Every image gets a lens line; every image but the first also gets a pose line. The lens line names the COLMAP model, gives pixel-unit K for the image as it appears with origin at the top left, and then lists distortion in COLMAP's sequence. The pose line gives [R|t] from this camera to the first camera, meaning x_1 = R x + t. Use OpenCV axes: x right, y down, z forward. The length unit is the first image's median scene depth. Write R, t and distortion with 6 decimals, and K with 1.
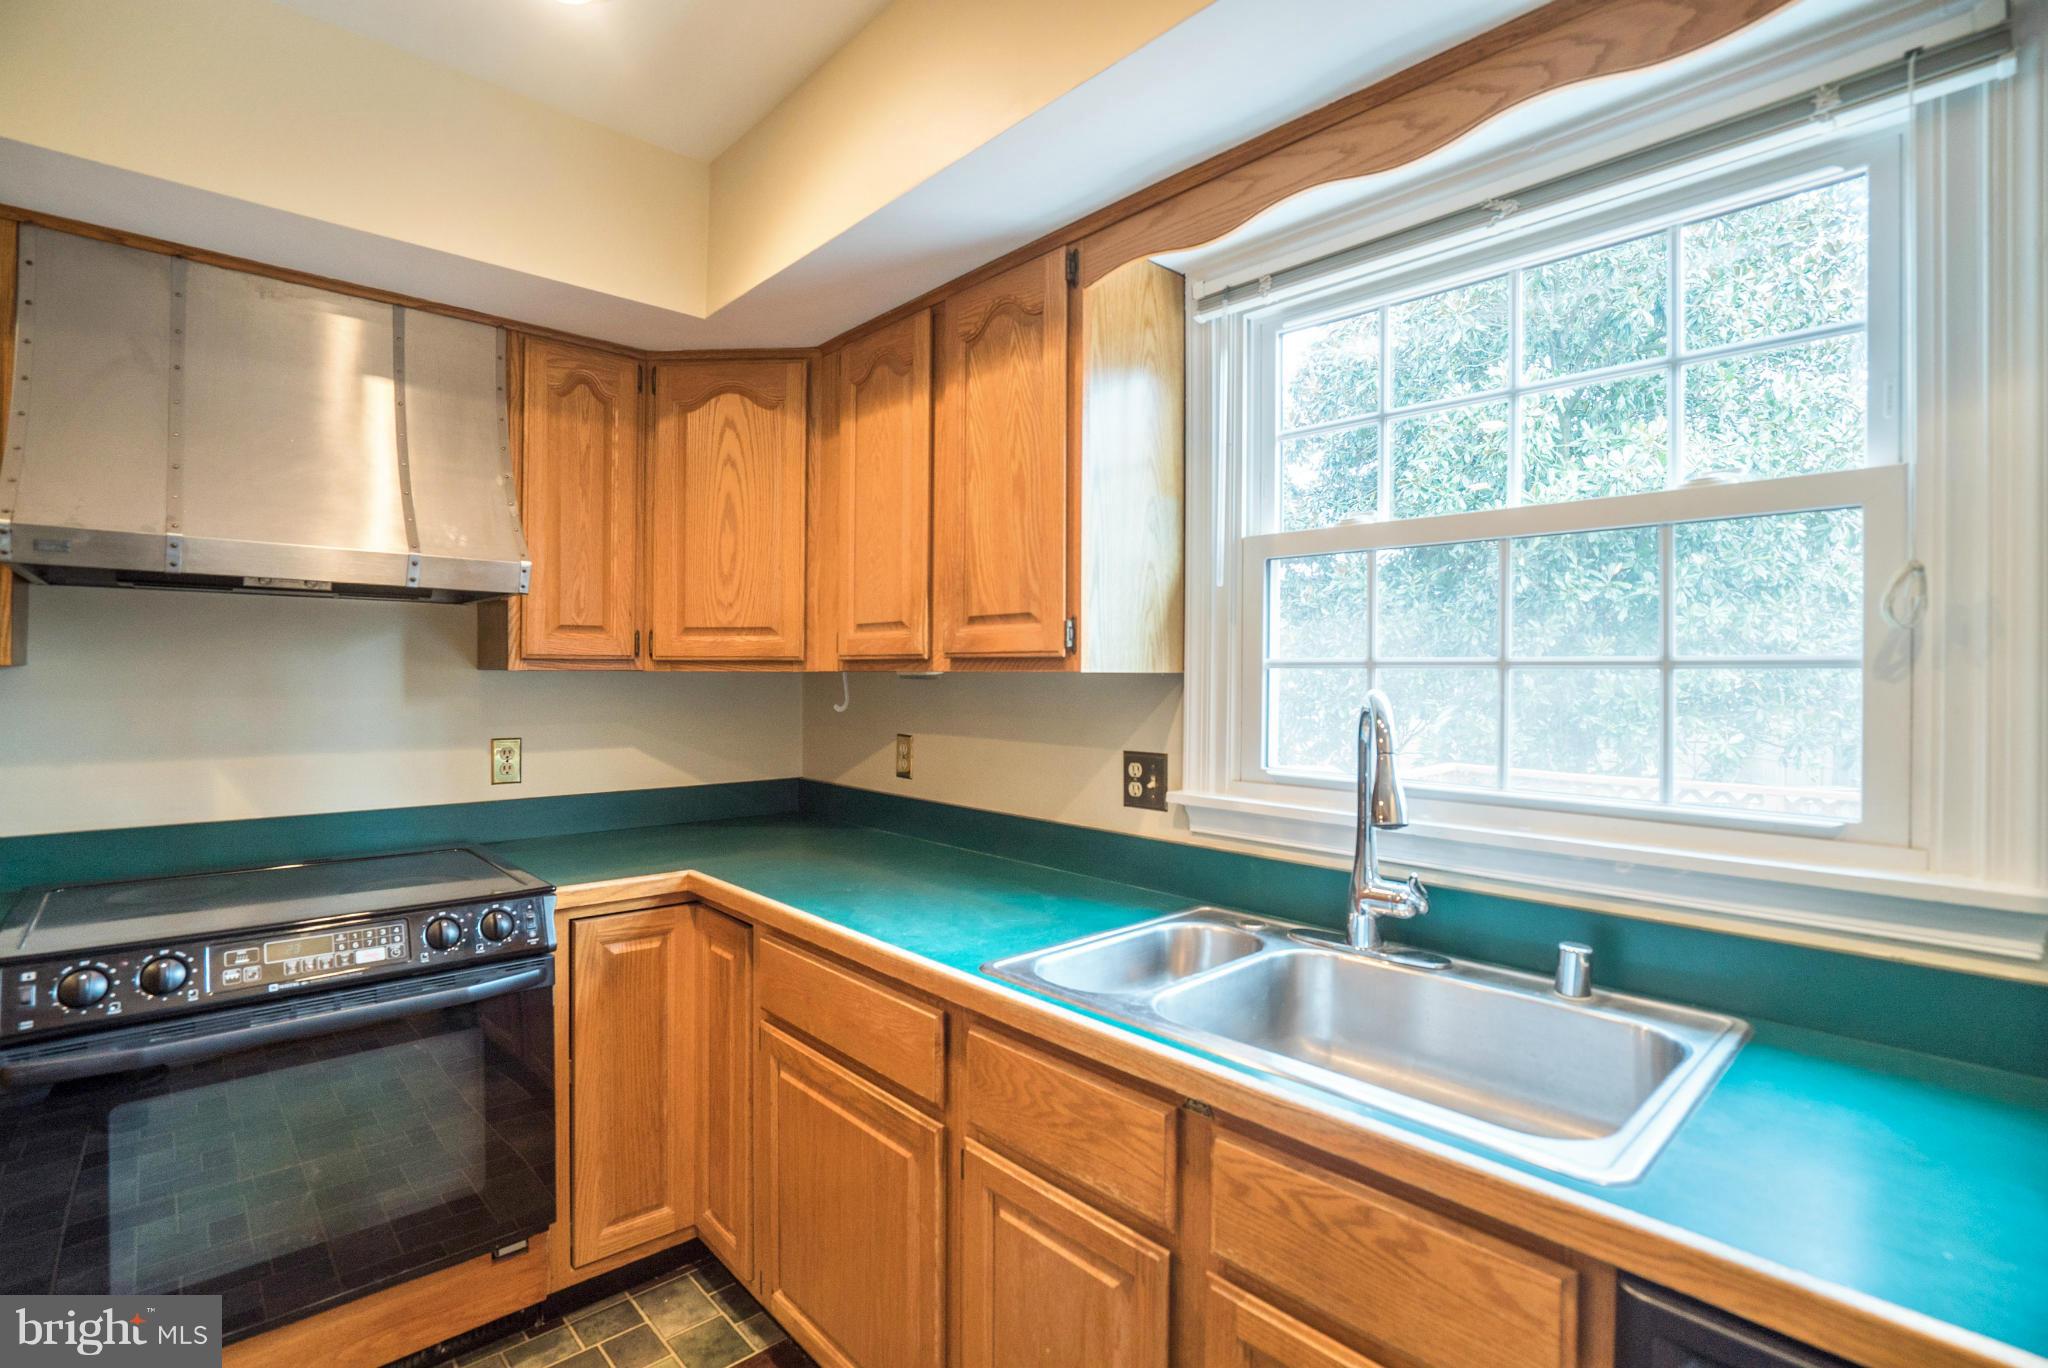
lens RADIAL K [[927.8, 0, 1023.3], [0, 927.8, 689.3], [0, 0, 1]] dist [-0.038475, 0.001395]
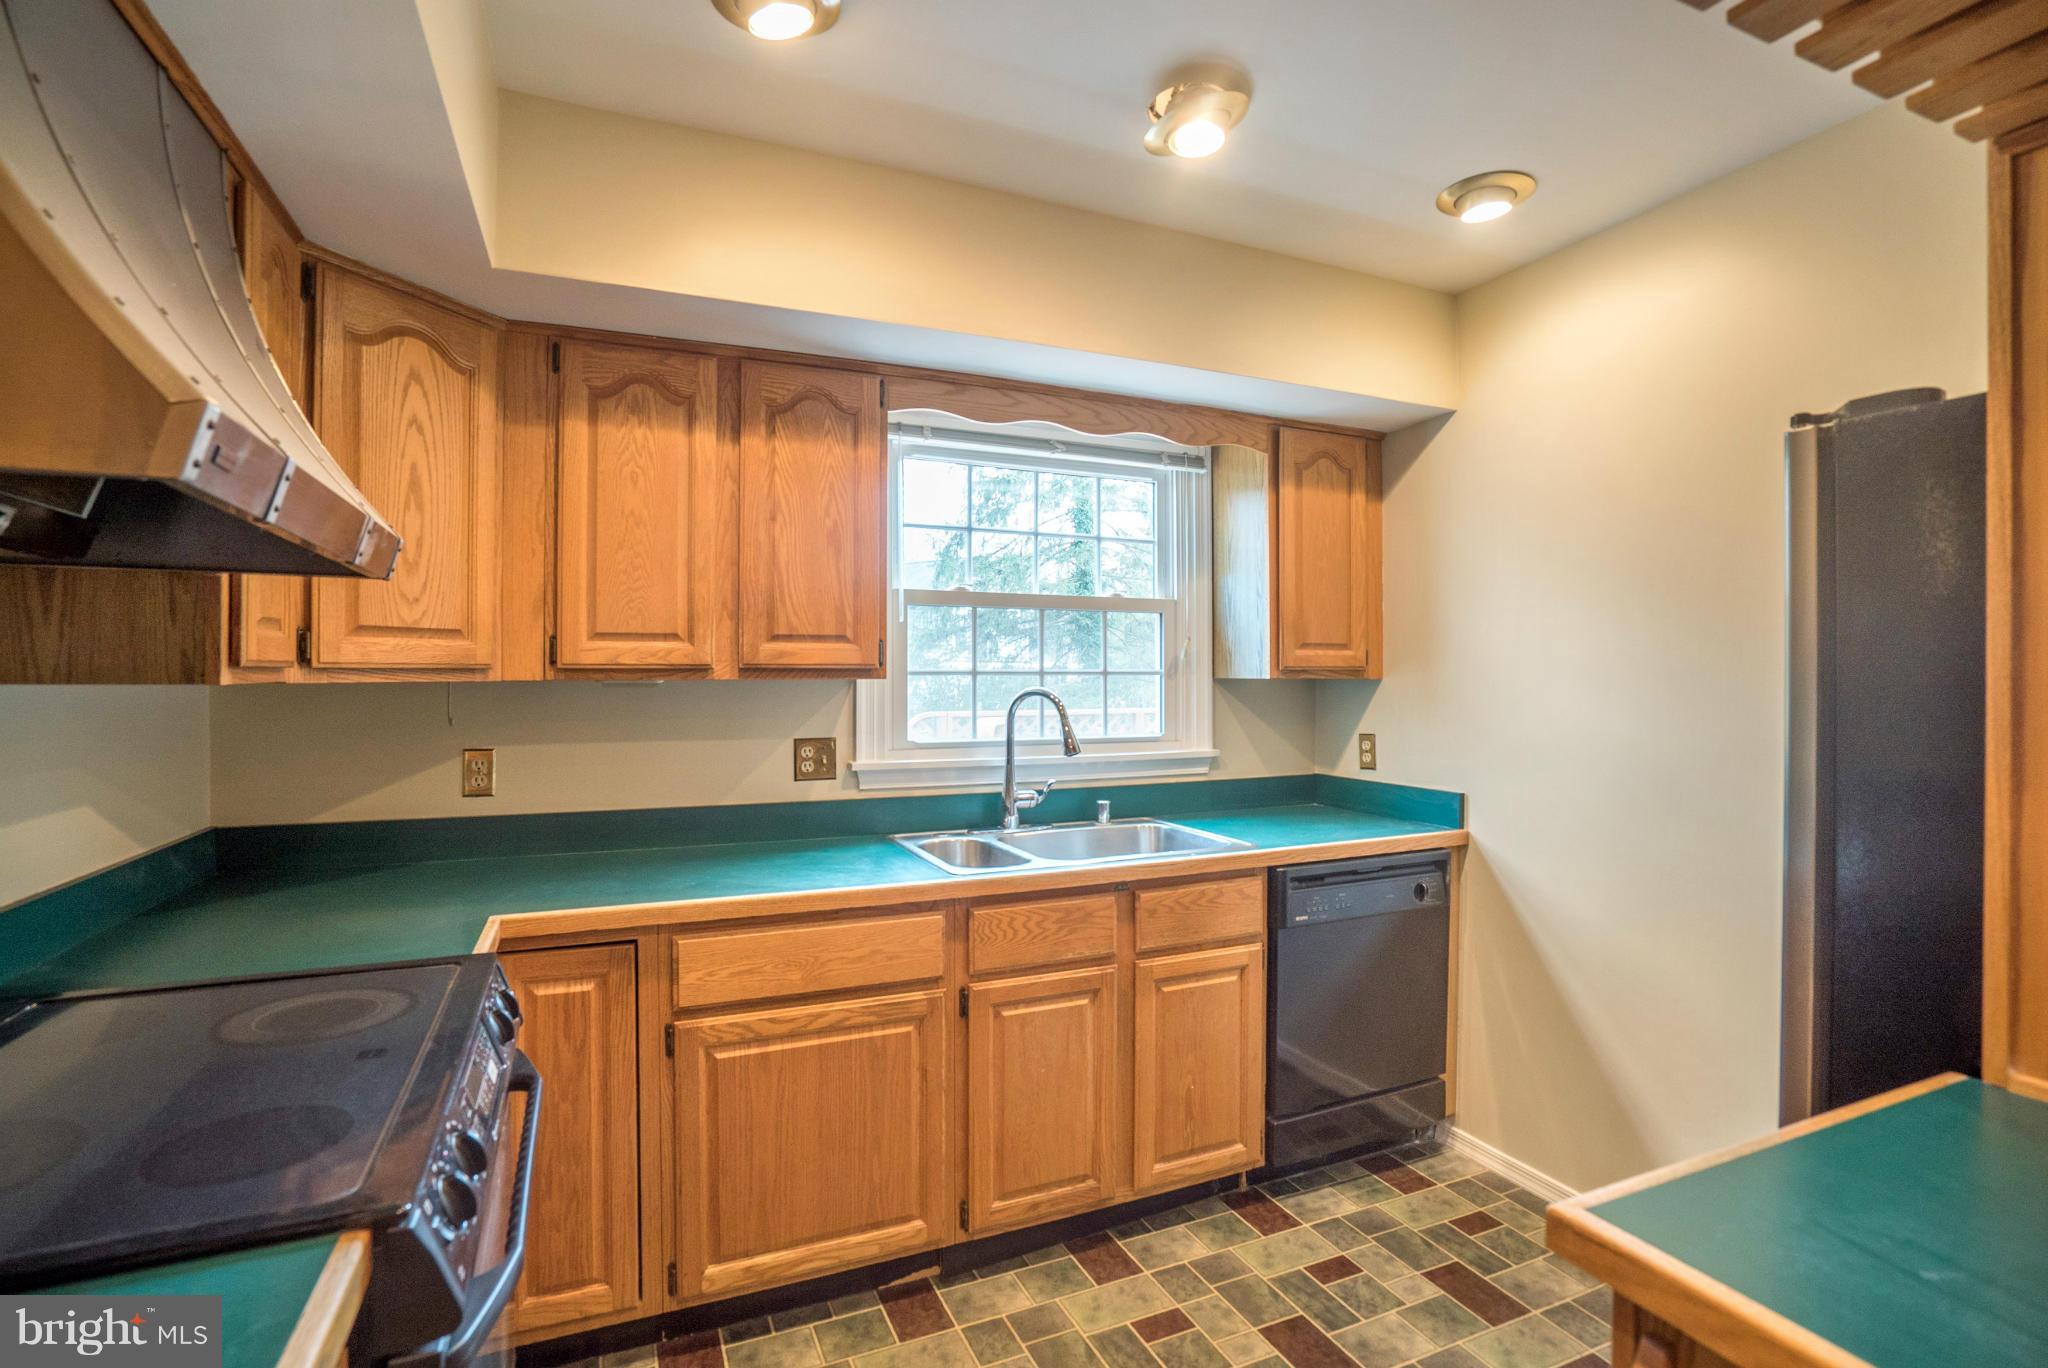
lens RADIAL K [[1006.9, 0, 1018.6], [0, 1006.9, 671.2], [0, 0, 1]] dist [-0.028208, 0.001681]
pose [[0.340409, -0.011132, 0.940212, -0.969671], [0.011390, 0.999905, 0.007715, -0.029982], [-0.940208, 0.008082, 0.340504, 0.206265]]
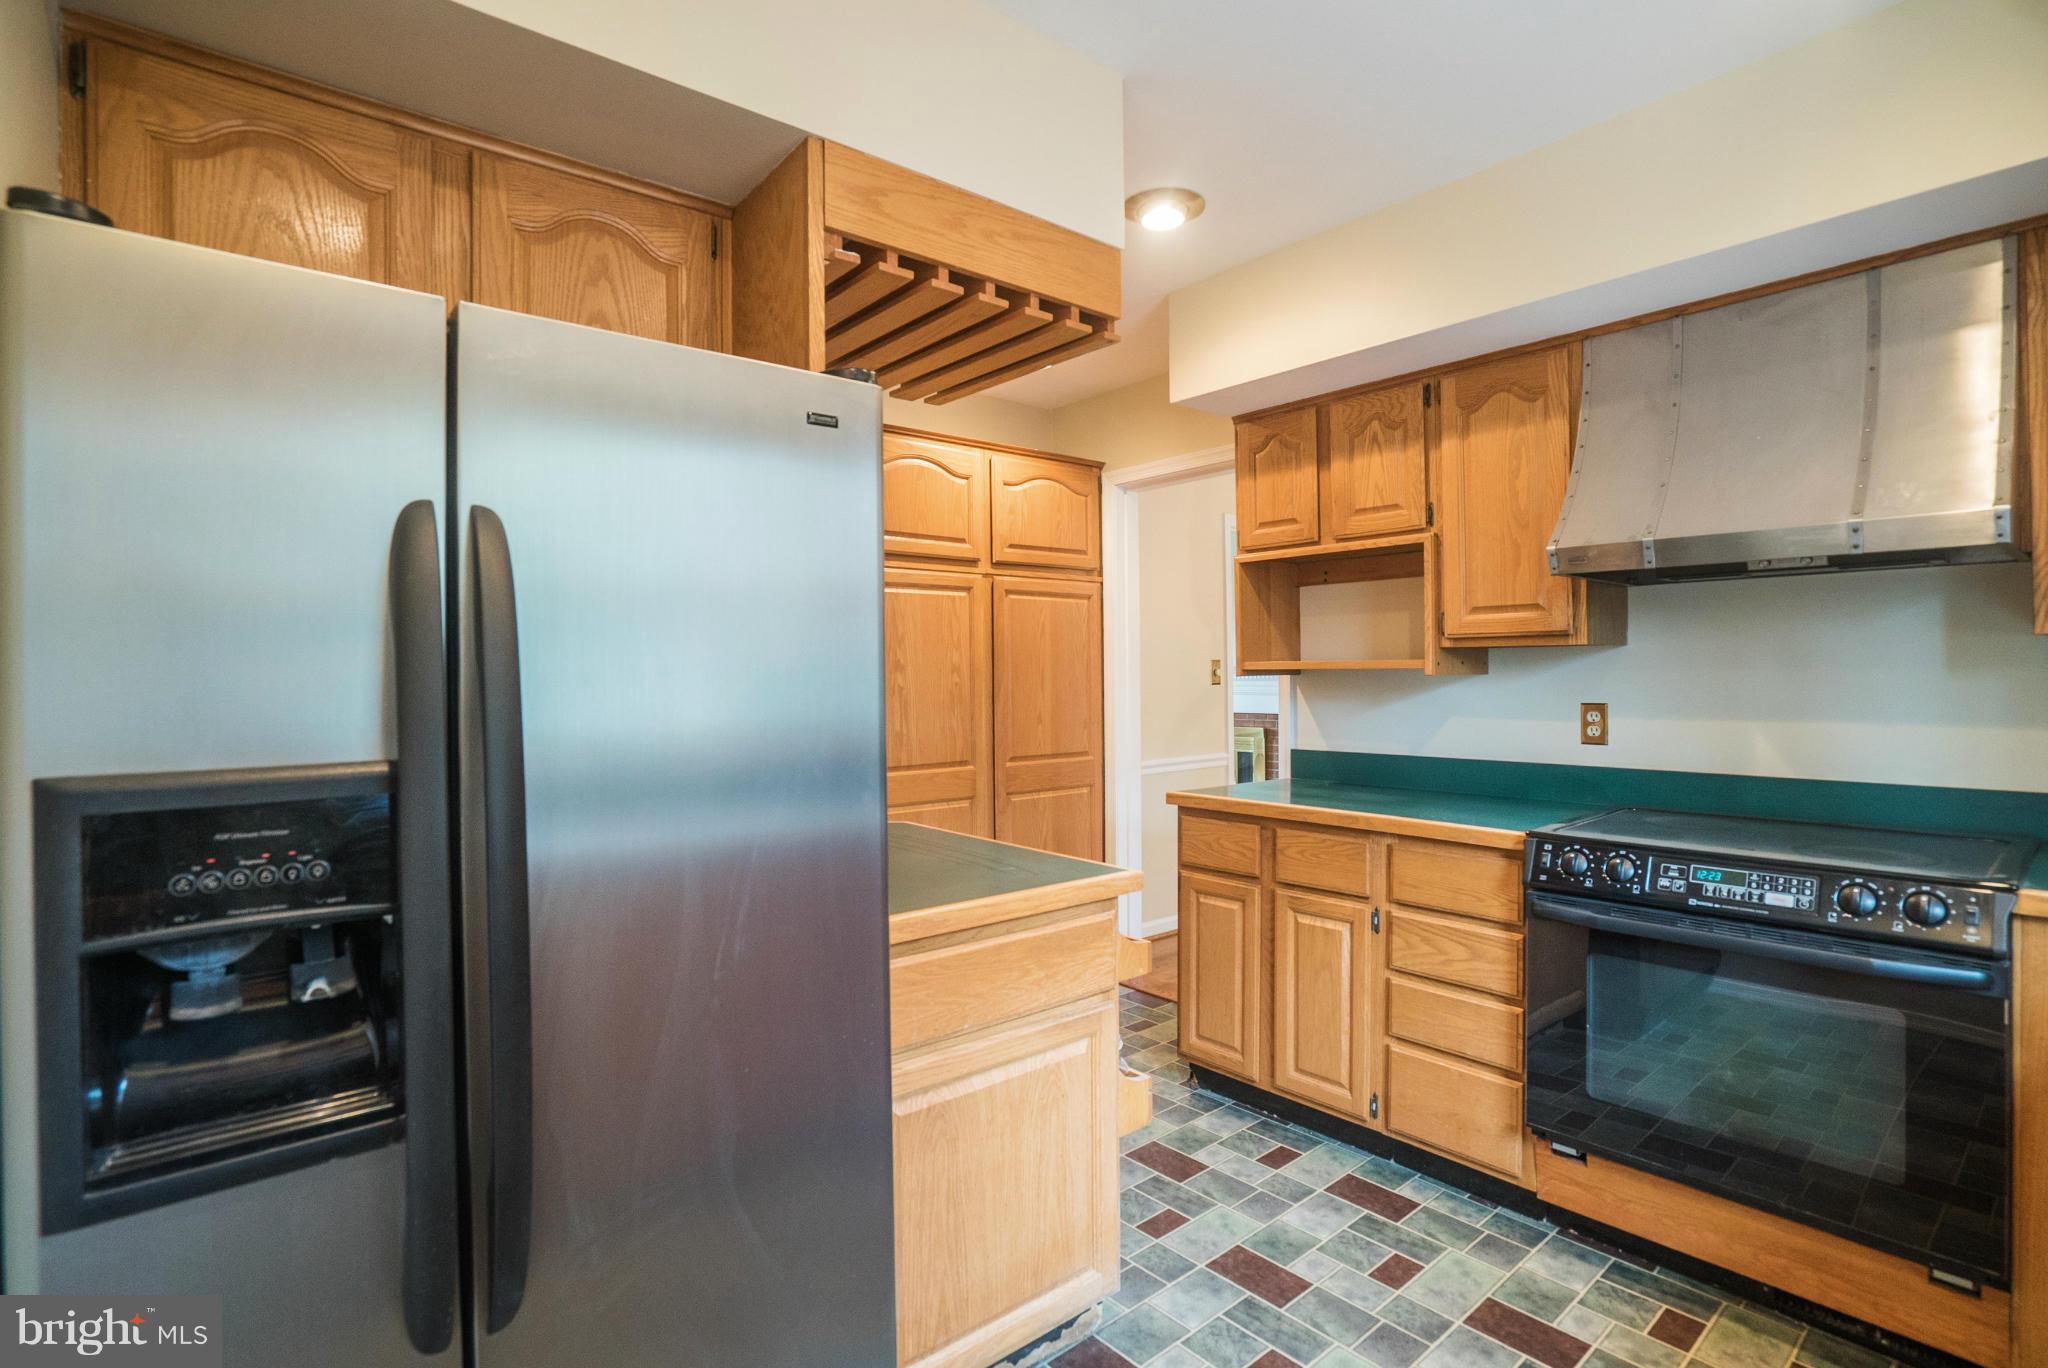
lens RADIAL K [[1006.9, 0, 1018.6], [0, 1006.9, 671.2], [0, 0, 1]] dist [-0.028208, 0.001681]
pose [[-0.090371, -0.002937, -0.995904, 1.131661], [0.006940, 0.999970, -0.003579, 0.031592], [0.995884, -0.007235, -0.090348, 0.400341]]
